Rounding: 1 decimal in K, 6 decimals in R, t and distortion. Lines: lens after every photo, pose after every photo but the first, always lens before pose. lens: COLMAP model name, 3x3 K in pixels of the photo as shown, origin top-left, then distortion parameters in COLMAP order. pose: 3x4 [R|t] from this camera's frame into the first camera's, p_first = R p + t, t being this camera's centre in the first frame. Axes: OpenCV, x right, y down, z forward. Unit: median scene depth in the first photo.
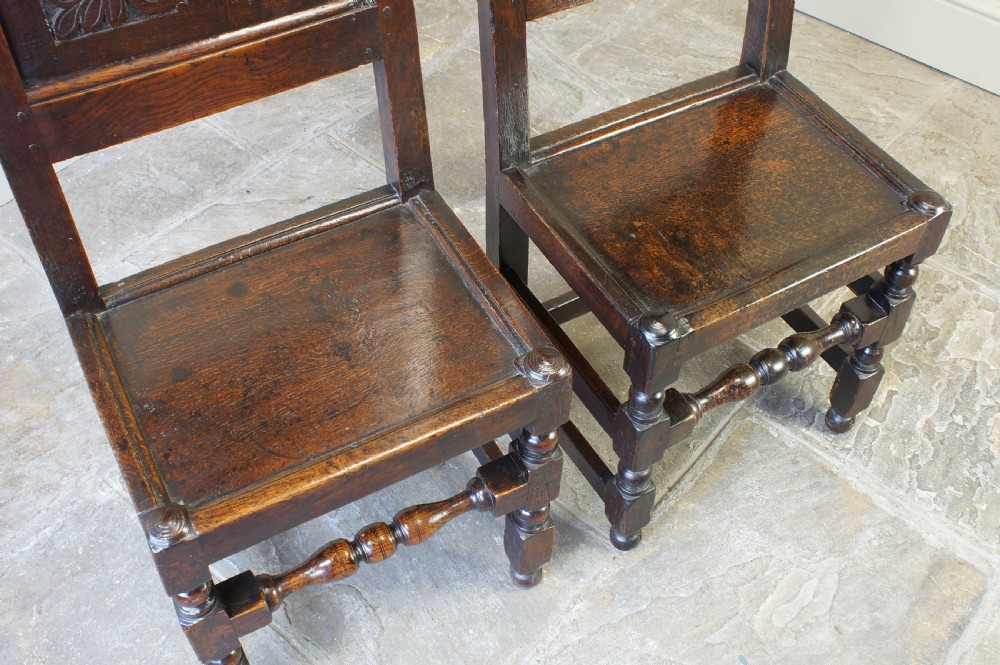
lens RADIAL K [[1080.0, 0, 501.8], [0, 1080.0, 348.3], [0, 0, 1]] dist [-0.107374, 0.037006]
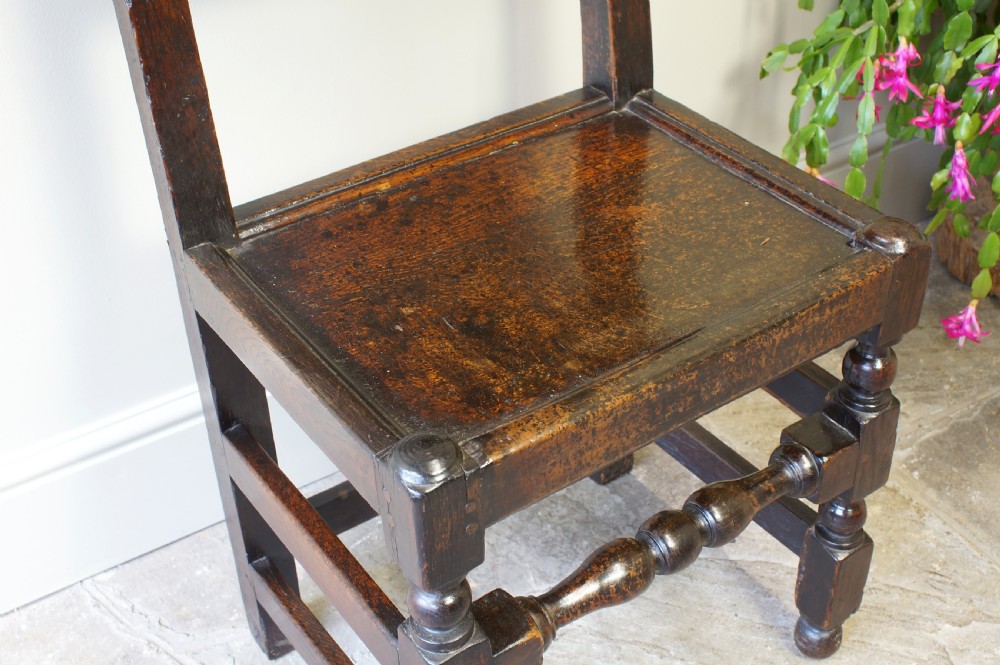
lens RADIAL K [[1312.6, 0, 500.0], [0, 1312.6, 332.5], [0, 0, 1]] dist [-0.106084, 0.206040]
pose [[0.995385, -0.080176, 0.052729, 0.131265], [0.090177, 0.969408, -0.228291, 0.062497], [-0.032812, 0.231992, 0.972164, 0.286256]]
